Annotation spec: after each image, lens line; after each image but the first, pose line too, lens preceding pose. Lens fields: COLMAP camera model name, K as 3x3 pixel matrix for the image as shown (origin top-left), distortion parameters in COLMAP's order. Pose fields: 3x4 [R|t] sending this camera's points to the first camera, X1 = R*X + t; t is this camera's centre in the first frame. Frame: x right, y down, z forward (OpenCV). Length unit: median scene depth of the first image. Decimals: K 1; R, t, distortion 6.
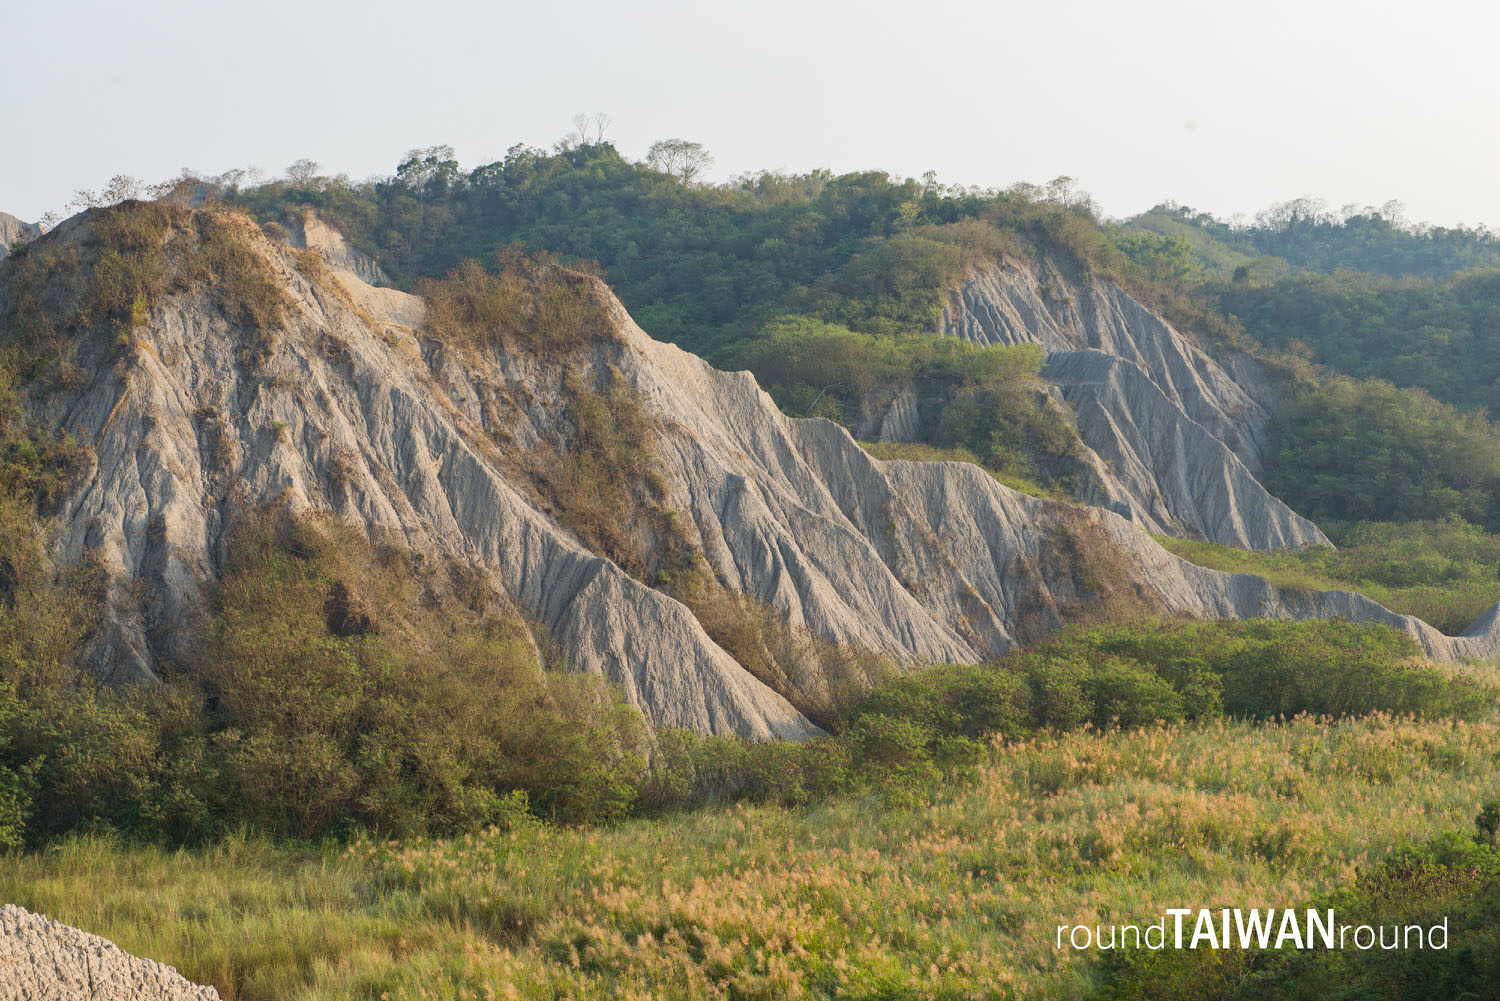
lens RADIAL K [[2900.0, 0, 751.2], [0, 2900.0, 503.5], [0, 0, 1]] dist [0.062018, 0.000000]
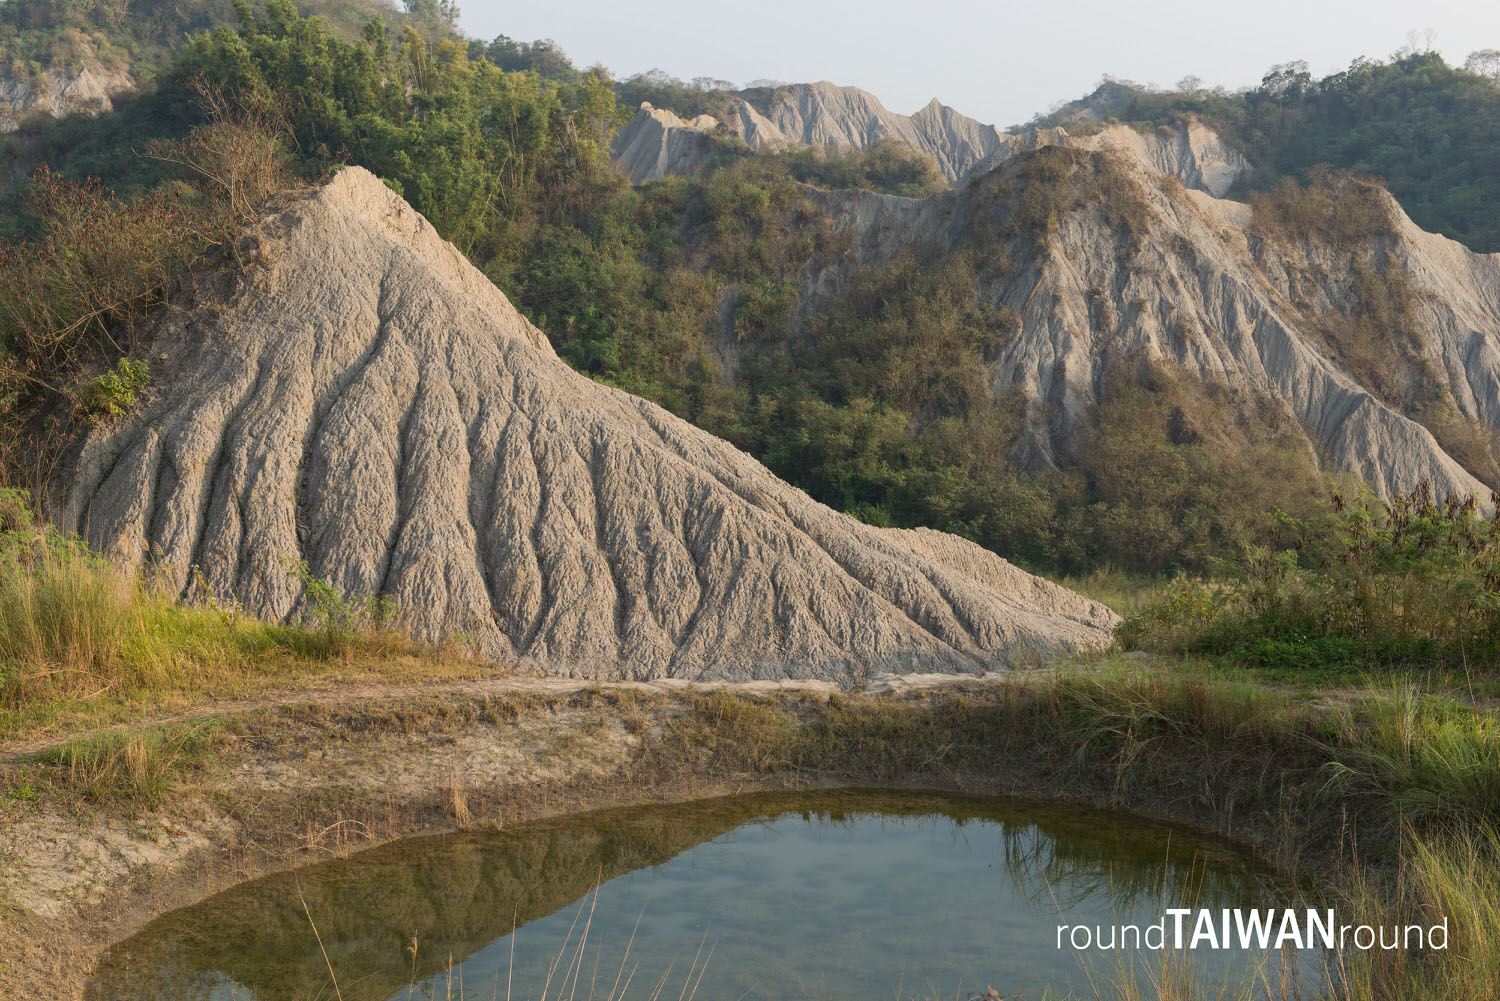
lens RADIAL K [[2381.8, 0, 750.0], [0, 2381.8, 502.6], [0, 0, 1]] dist [0.042622, 0.000000]
pose [[0.942181, 0.033076, -0.333469, 0.057570], [-0.008031, 0.997060, 0.076205, -0.014964], [0.335009, -0.069121, 0.939676, -0.217366]]
